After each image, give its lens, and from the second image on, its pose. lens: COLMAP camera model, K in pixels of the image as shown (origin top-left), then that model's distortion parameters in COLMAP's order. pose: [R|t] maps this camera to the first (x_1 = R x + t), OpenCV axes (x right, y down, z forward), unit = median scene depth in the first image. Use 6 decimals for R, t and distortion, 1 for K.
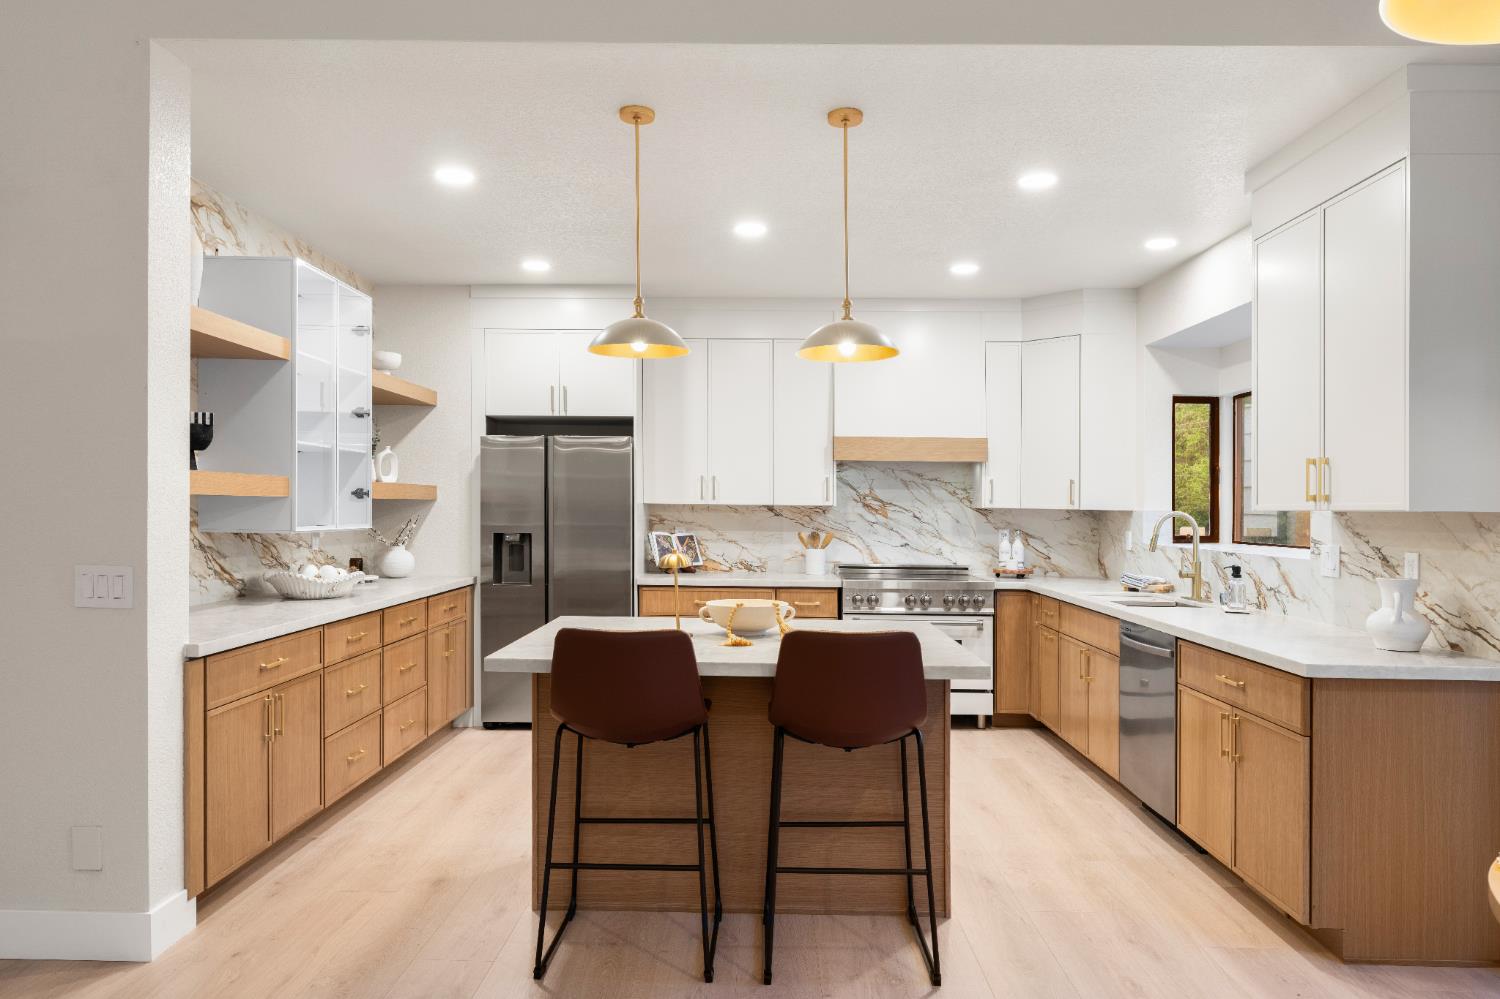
lens RADIAL K [[984.1, 0, 750.0], [0, 984.1, 499.5], [0, 0, 1]] dist [0.001198, -0.001123]
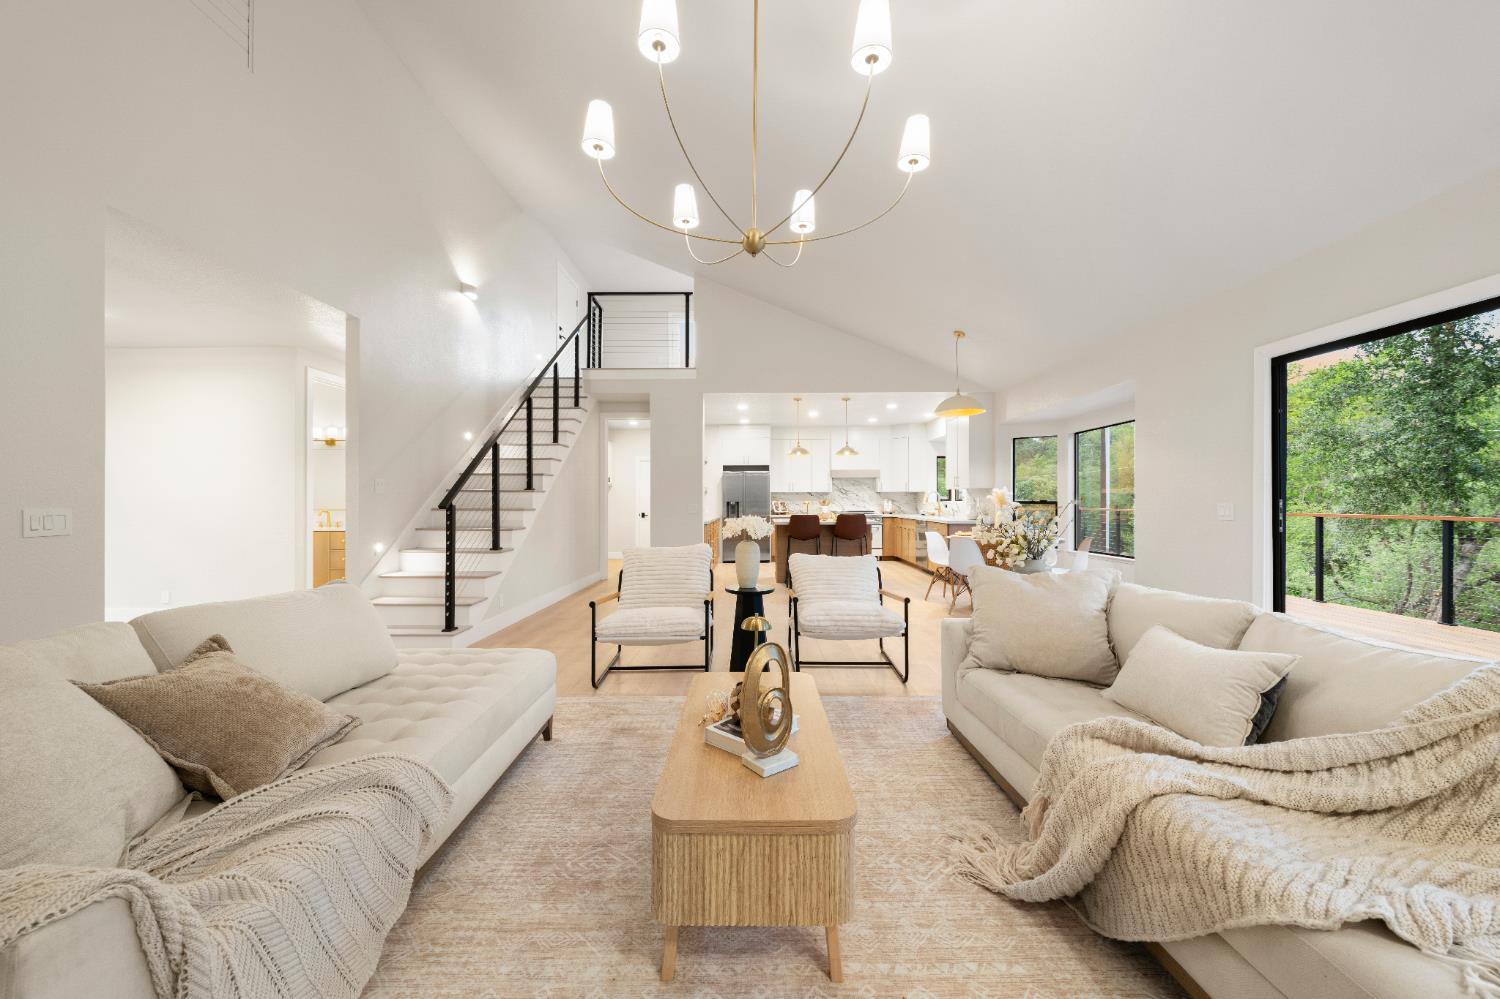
lens RADIAL K [[533.4, 0, 750.0], [0, 533.4, 499.5], [0, 0, 1]] dist [-0.001518, -0.000076]
pose [[0.999851, -0.016357, -0.005603, -0.171921], [0.016399, 0.999838, 0.007471, 0.014225], [0.005480, -0.007561, 0.999956, -0.736806]]
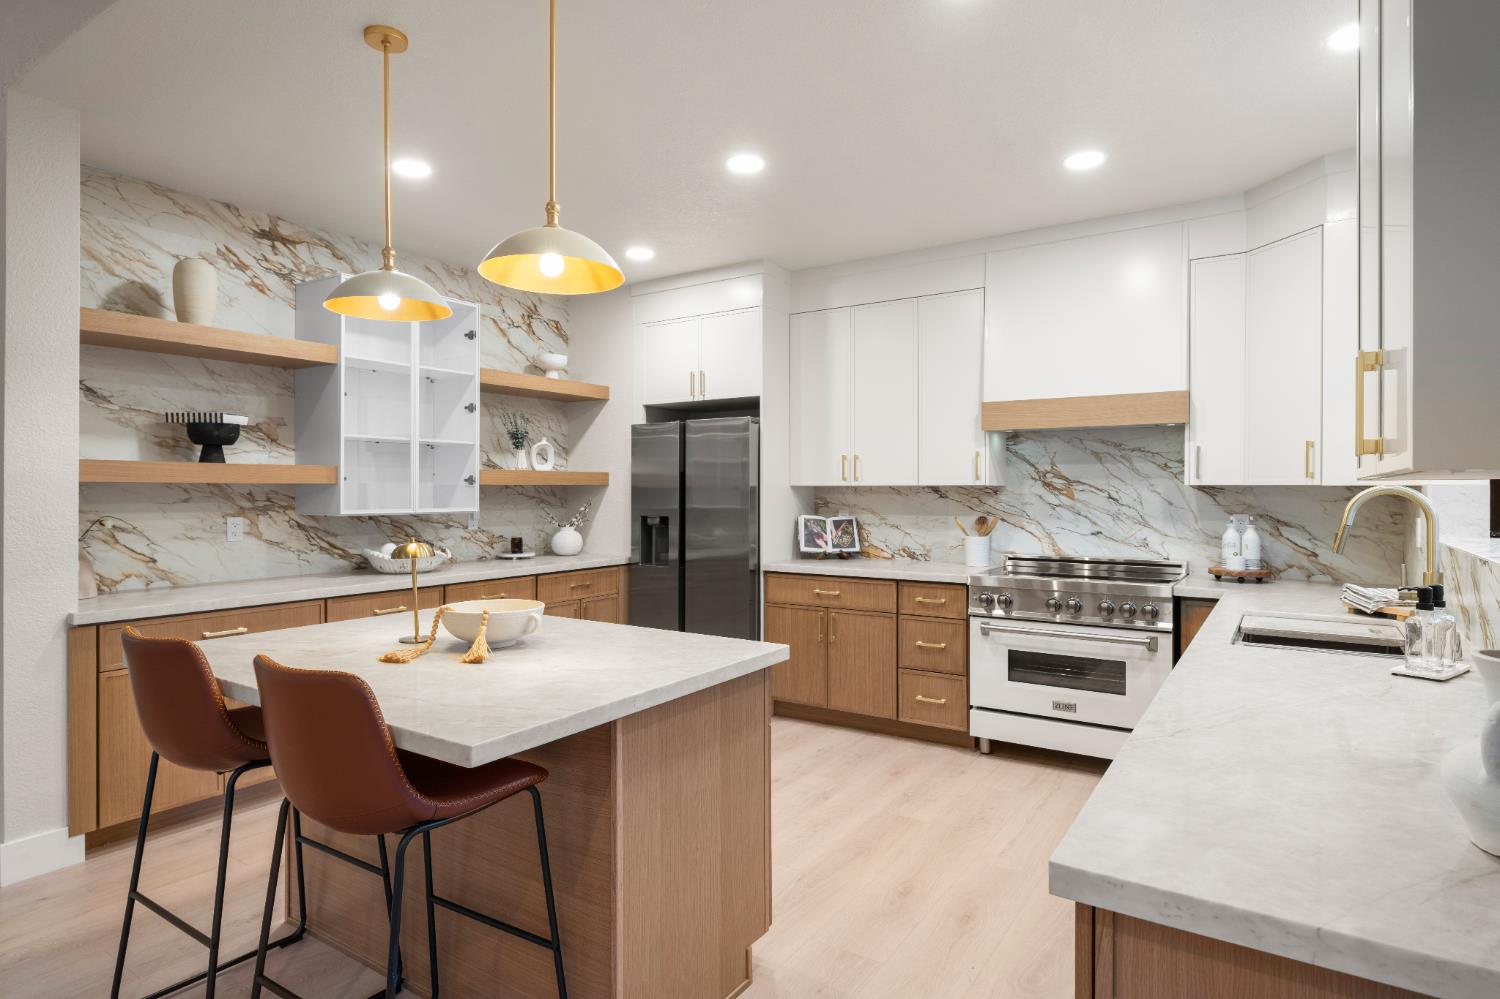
lens RADIAL K [[822.5, 0, 750.0], [0, 822.5, 499.5], [0, 0, 1]] dist [0.003884, 0.001230]
pose [[0.839126, -0.005696, -0.543907, 0.309503], [0.014755, 0.999816, 0.012294, 0.007101], [0.543737, -0.018341, 0.839055, 0.313794]]
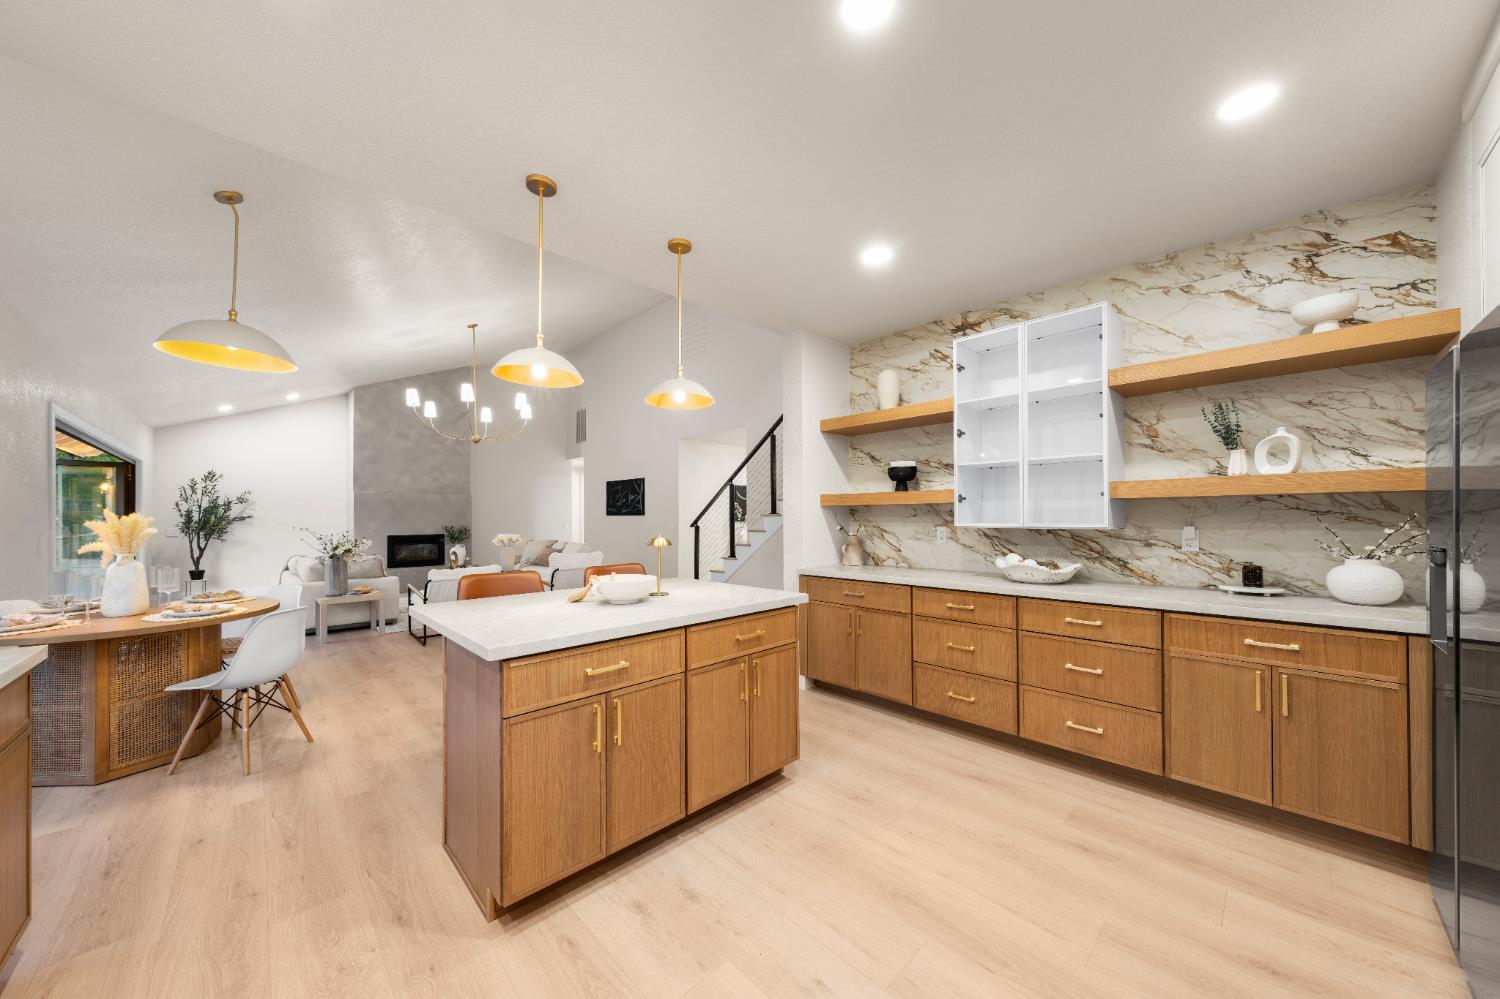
lens RADIAL K [[514.4, 0, 749.1], [0, 514.4, 515.5], [0, 0, 1]] dist [0.000318, 0.000009]
pose [[-0.710093, -0.013697, -0.703974, 0.204642], [0.001419, 0.999781, -0.020884, 0.022074], [0.704106, -0.015829, -0.709918, 0.908193]]
